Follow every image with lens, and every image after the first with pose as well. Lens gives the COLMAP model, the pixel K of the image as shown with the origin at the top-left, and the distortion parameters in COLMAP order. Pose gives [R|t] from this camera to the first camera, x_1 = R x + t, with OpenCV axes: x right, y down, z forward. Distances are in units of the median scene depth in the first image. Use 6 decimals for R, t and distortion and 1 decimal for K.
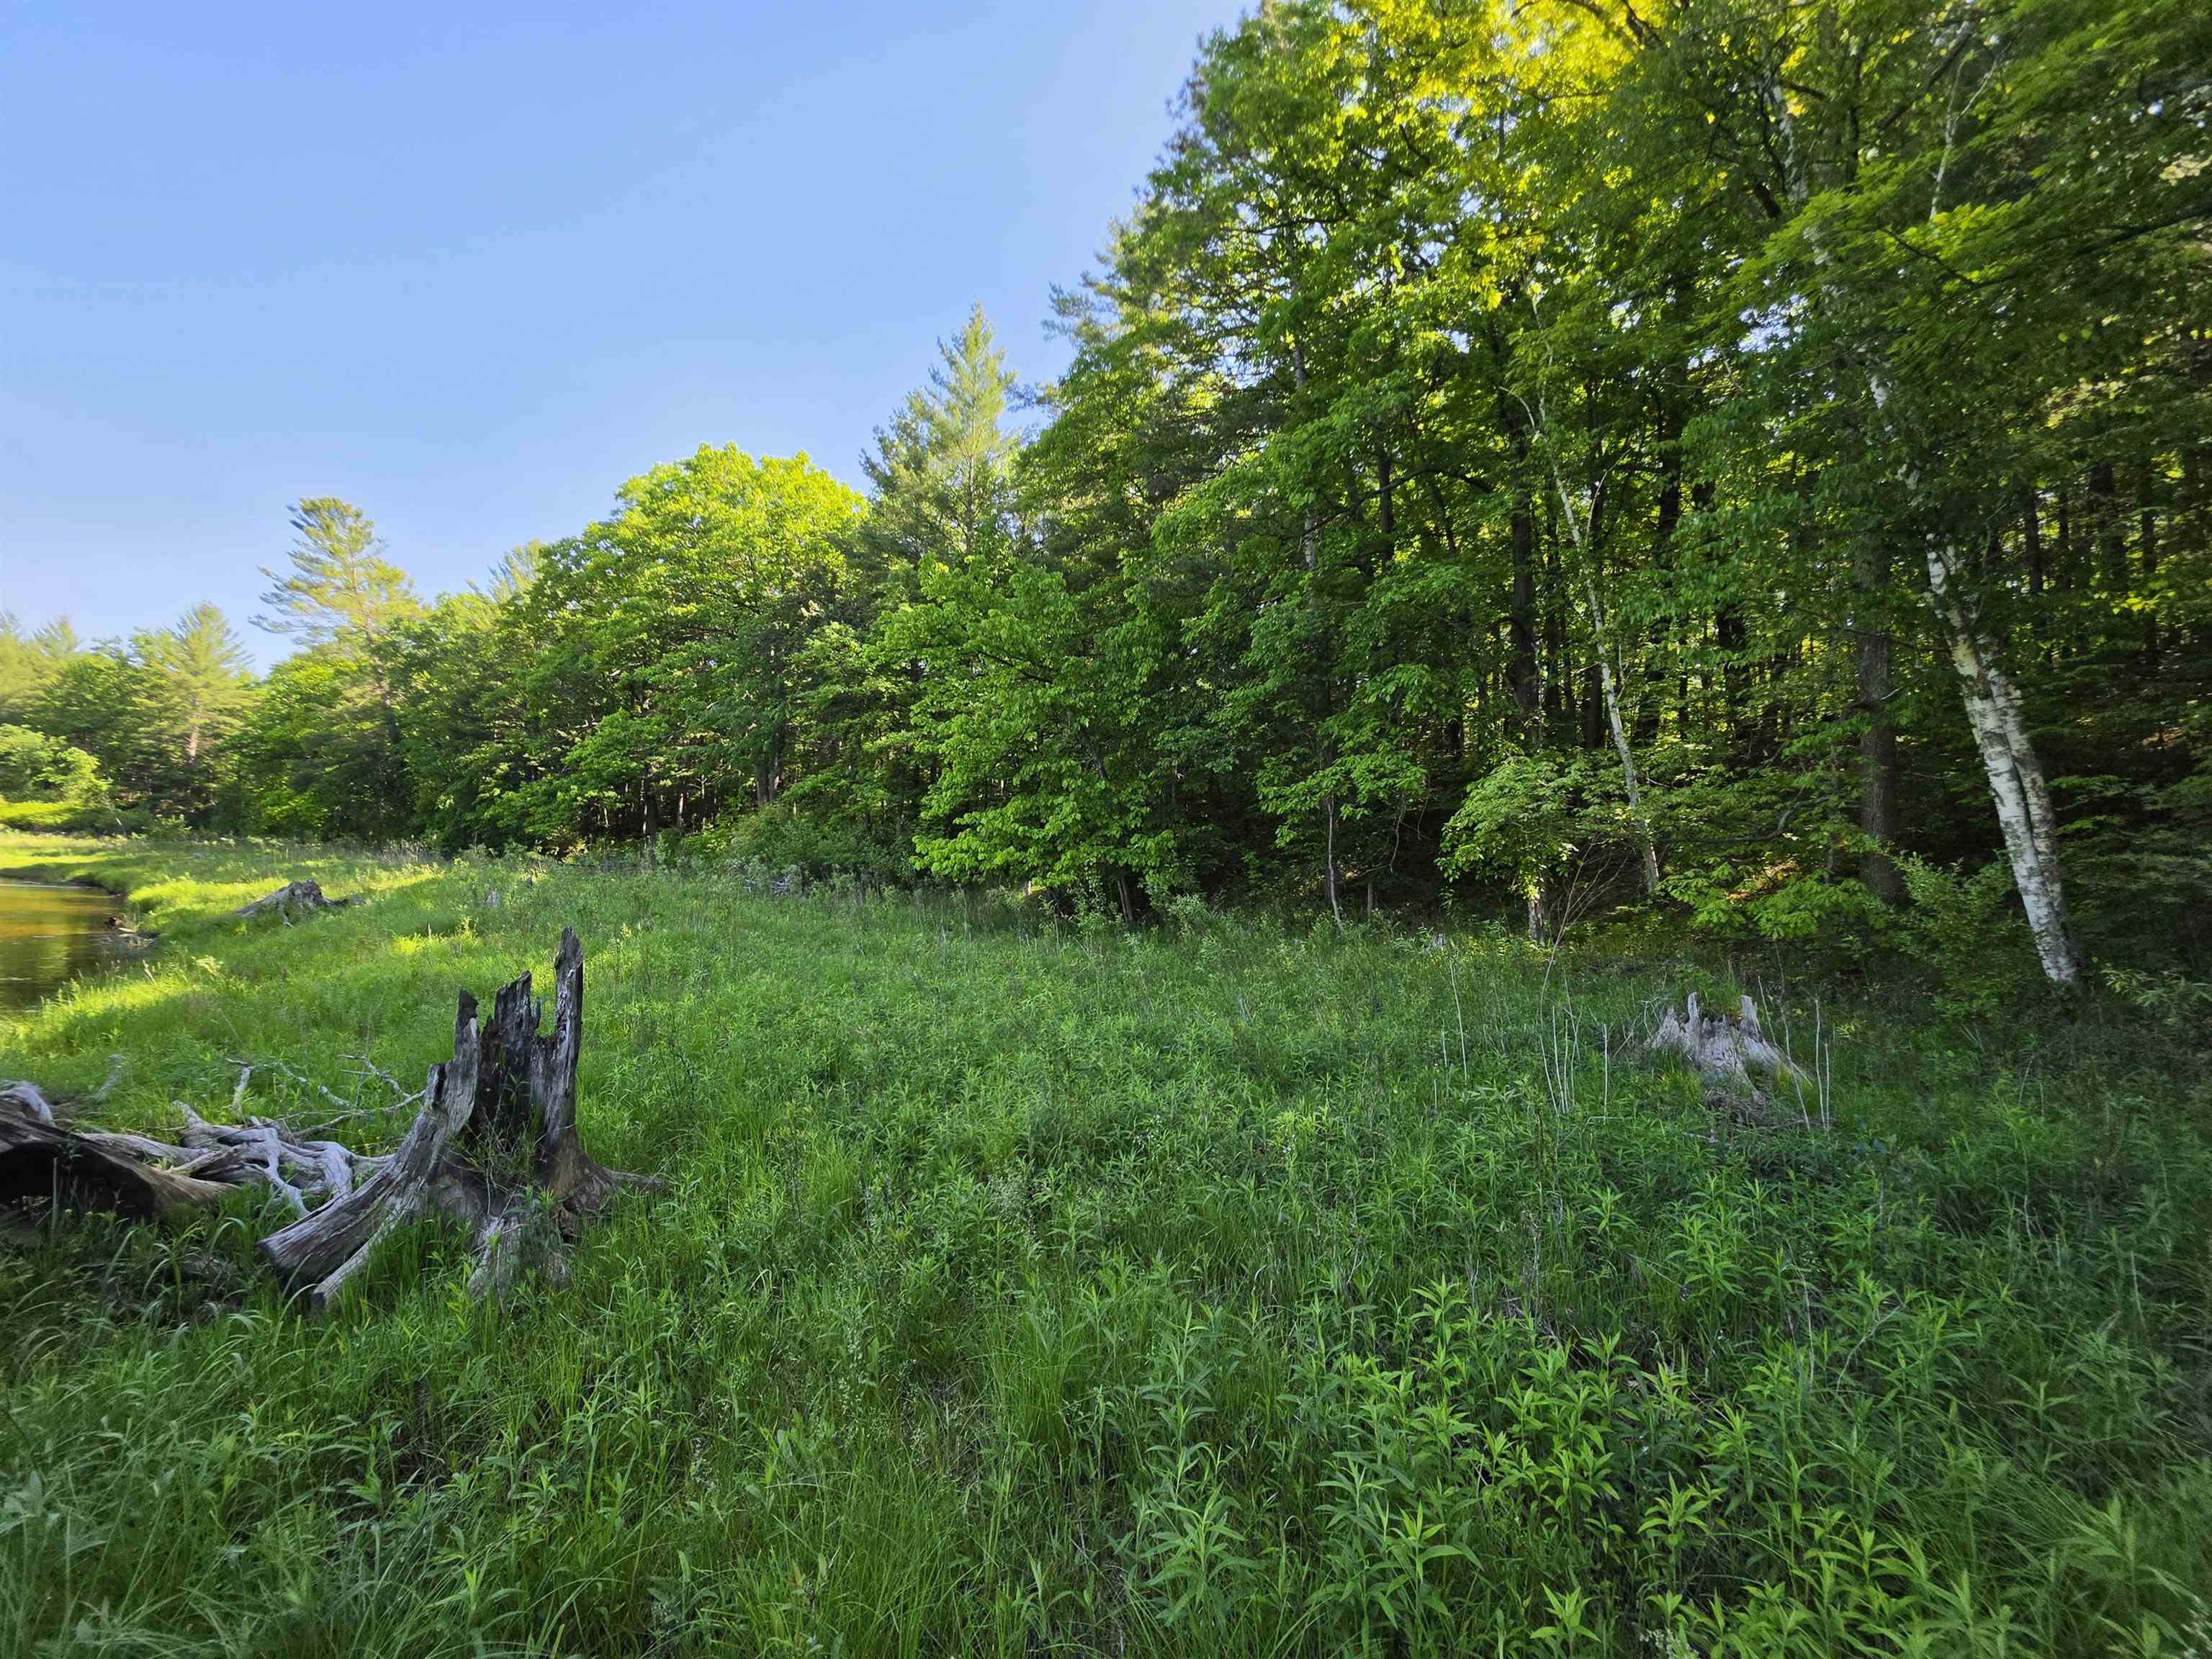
lens RADIAL K [[890.6, 0, 1101.3], [0, 890.6, 824.8], [0, 0, 1]] dist [-0.003717, 0.000565]
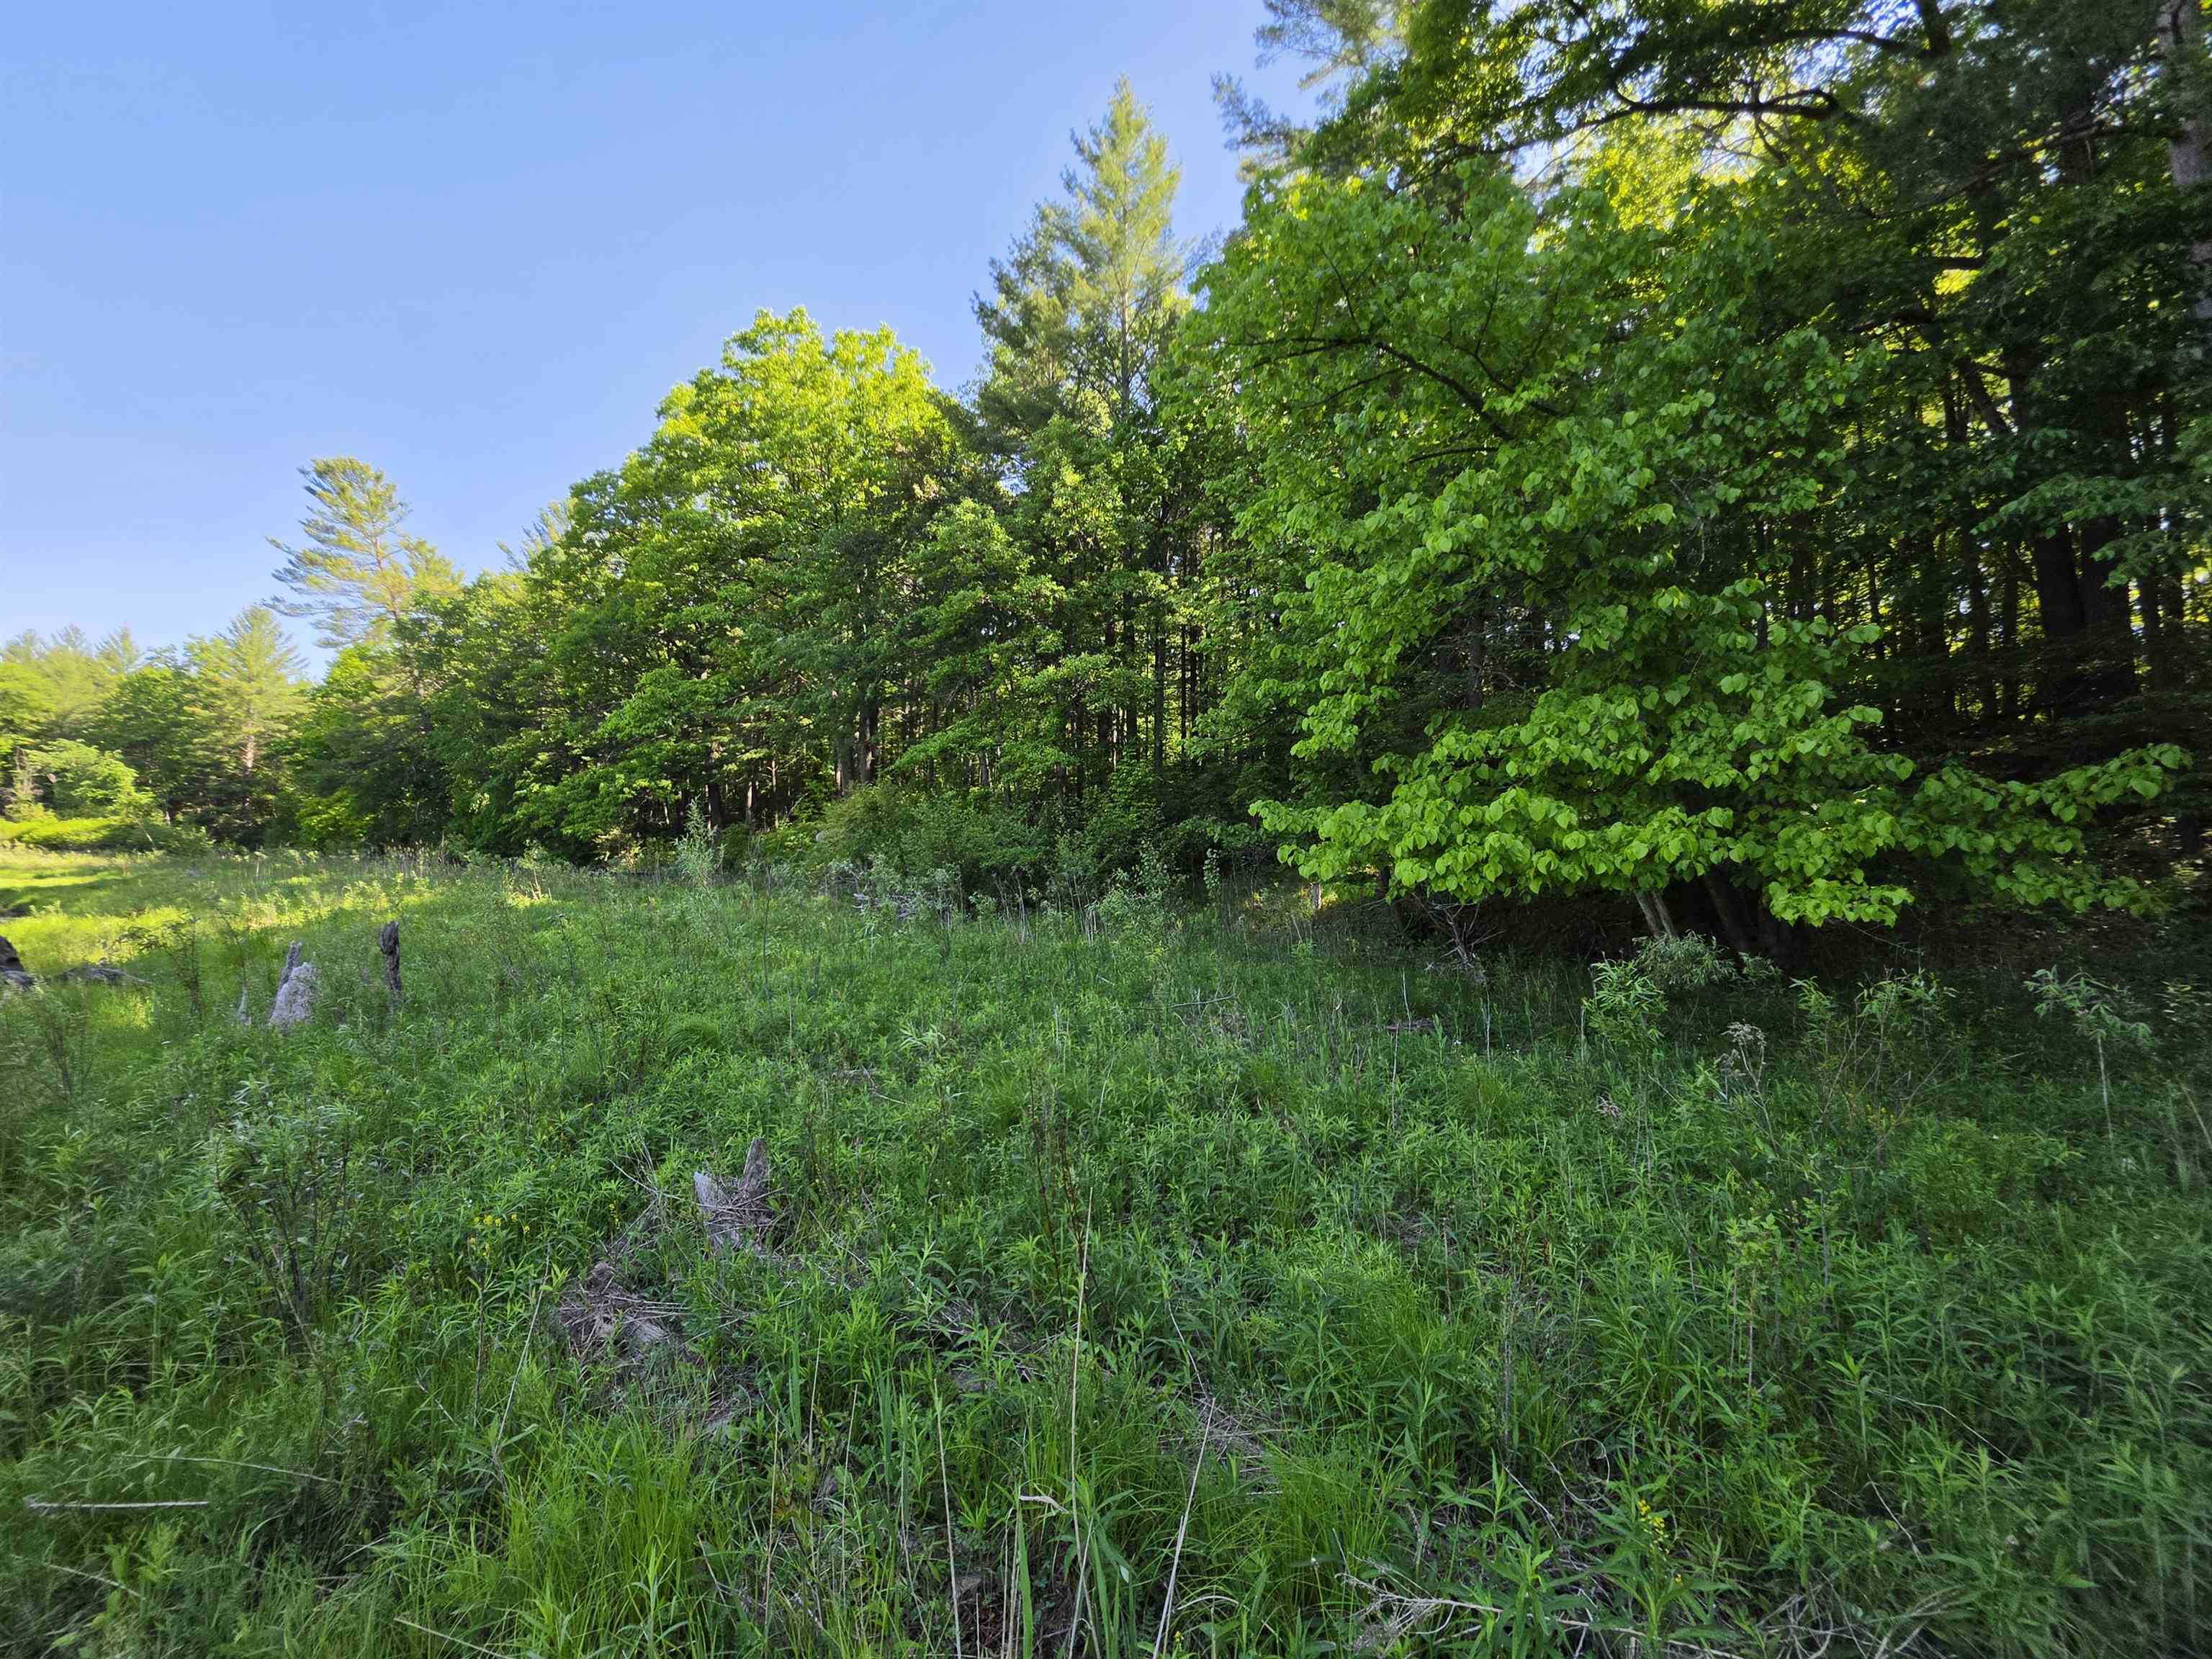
lens RADIAL K [[890.6, 0, 1098.5], [0, 890.6, 830.3], [0, 0, 1]] dist [-0.003717, 0.000565]
pose [[0.997209, -0.029818, -0.068441, -0.086162], [0.030961, 0.999397, 0.015714, 0.005955], [0.067931, -0.017789, 0.997531, 0.180491]]
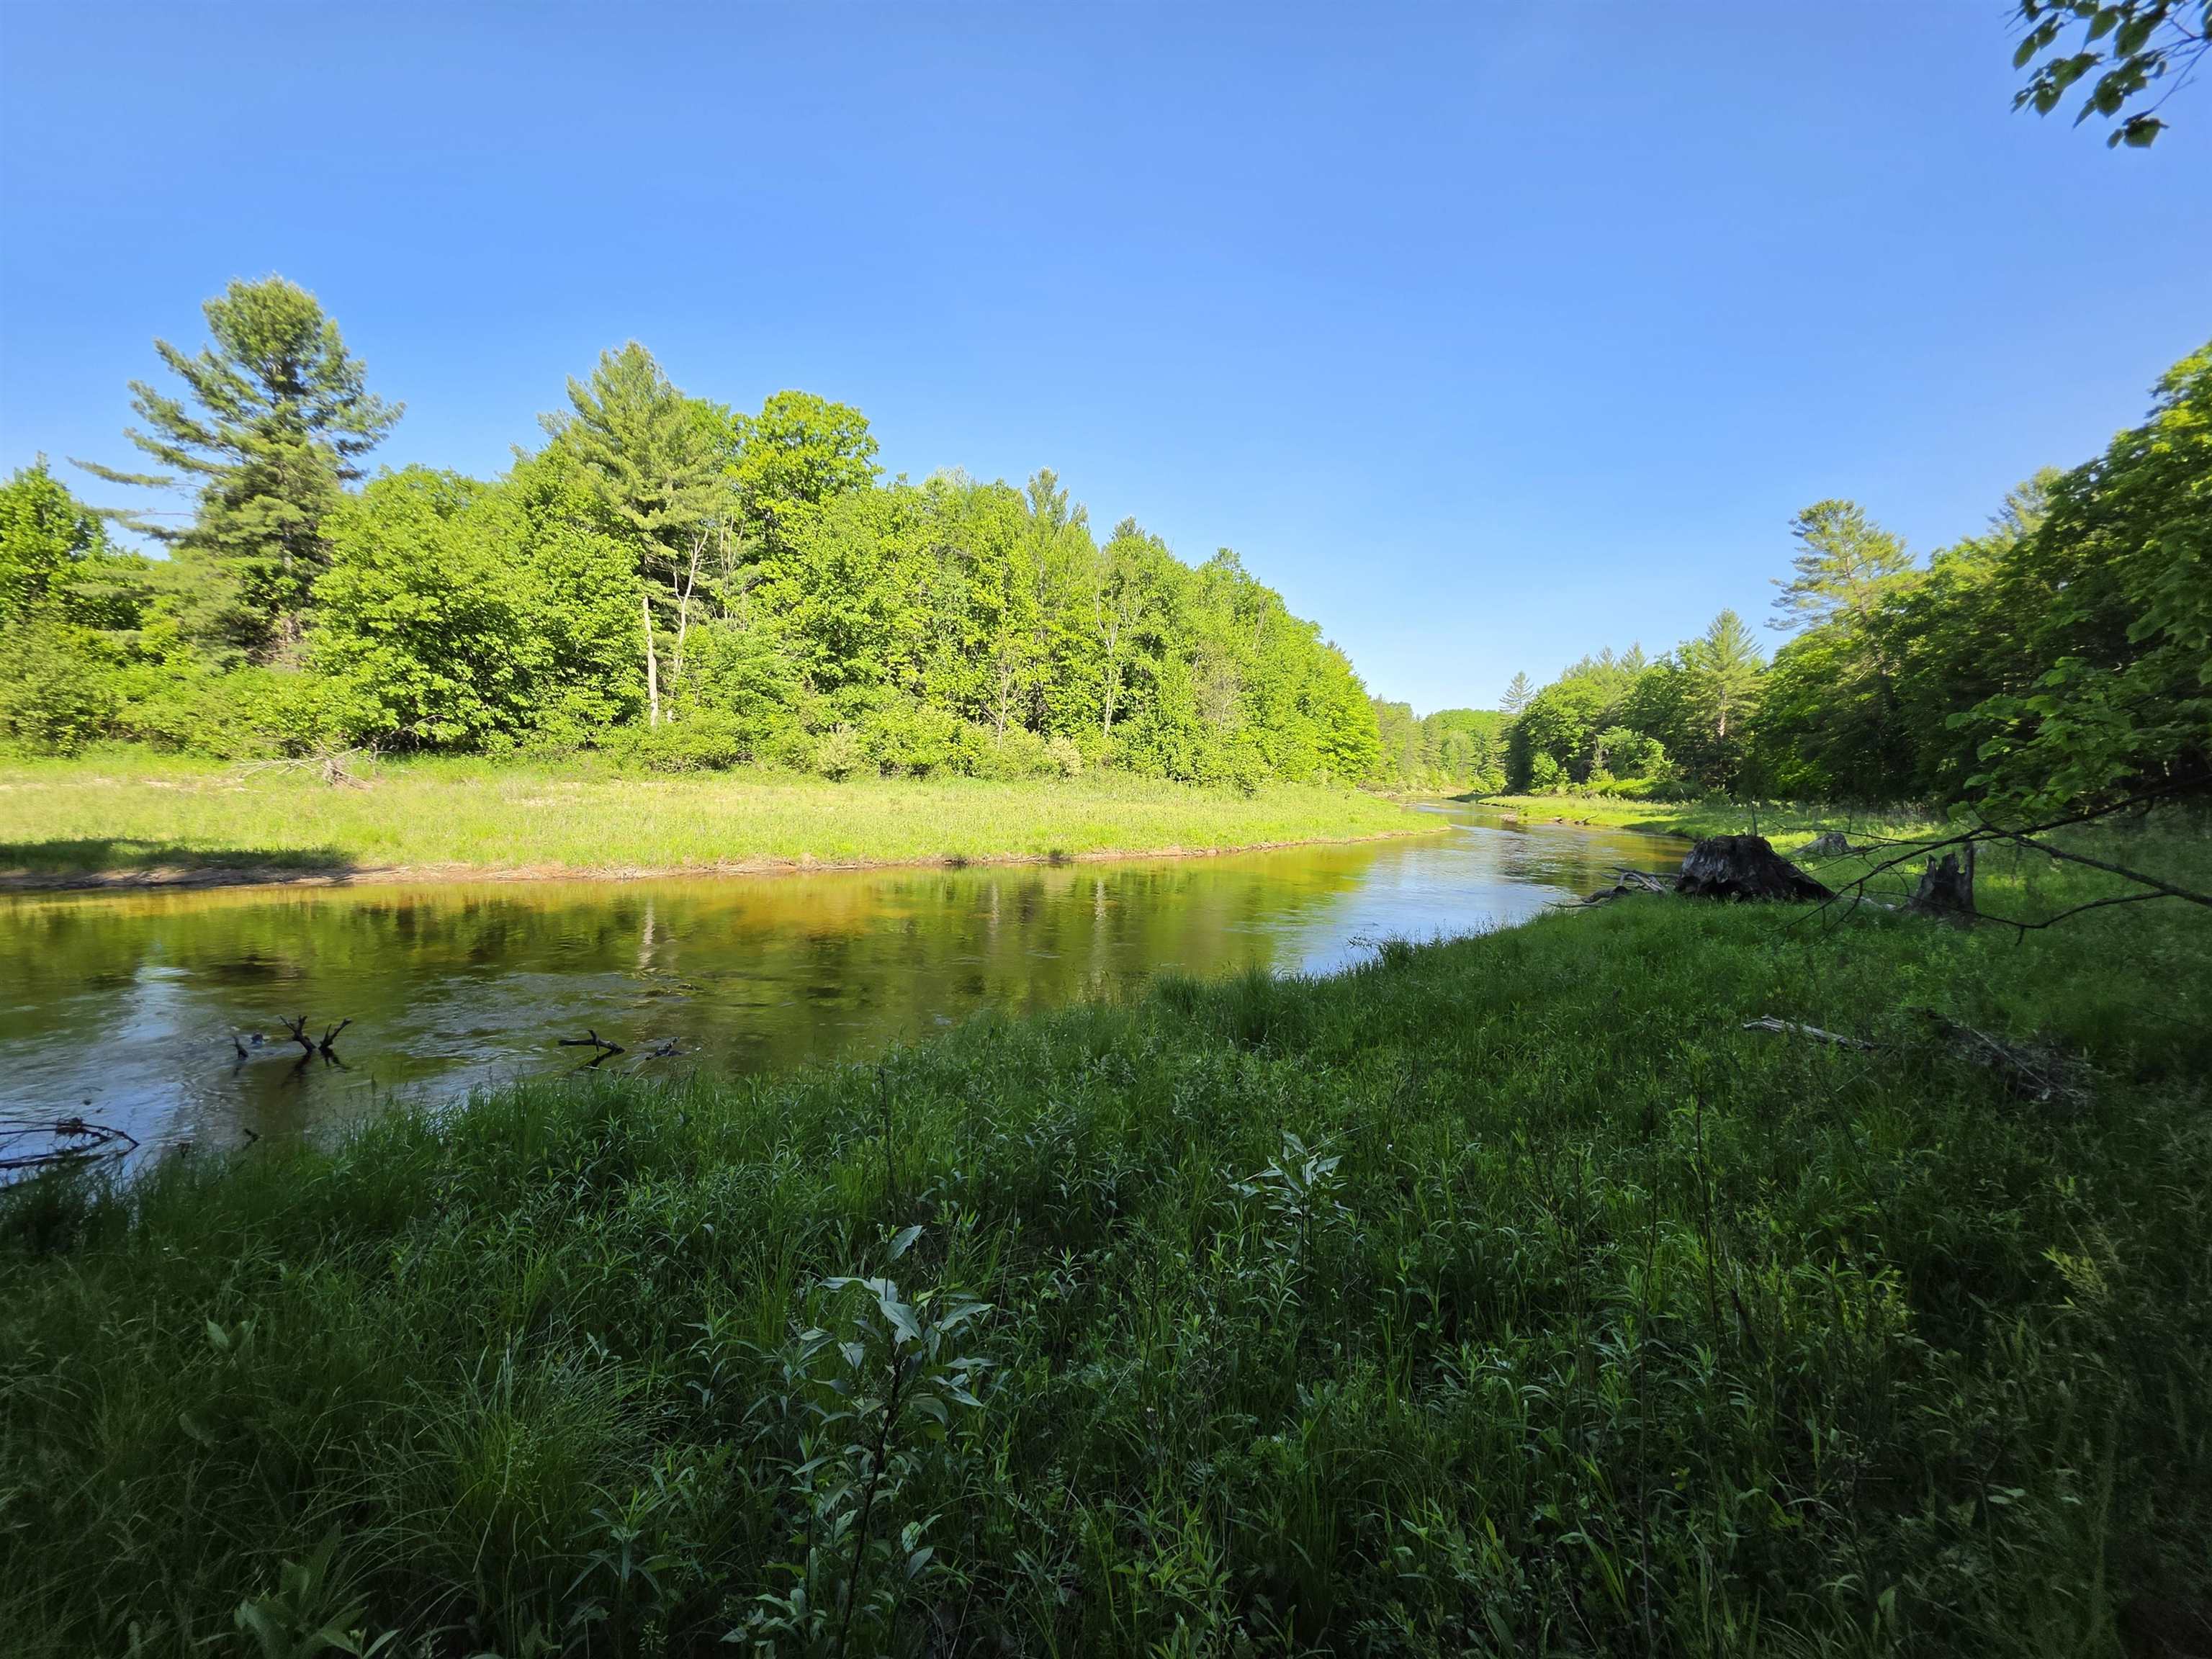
lens RADIAL K [[890.6, 0, 1092.7], [0, 890.6, 809.5], [0, 0, 1]] dist [-0.003717, 0.000565]
pose [[0.163946, -0.009425, -0.986424, 0.100775], [0.036685, 0.999321, -0.003451, -0.004148], [0.985787, -0.035622, 0.164181, -0.129323]]
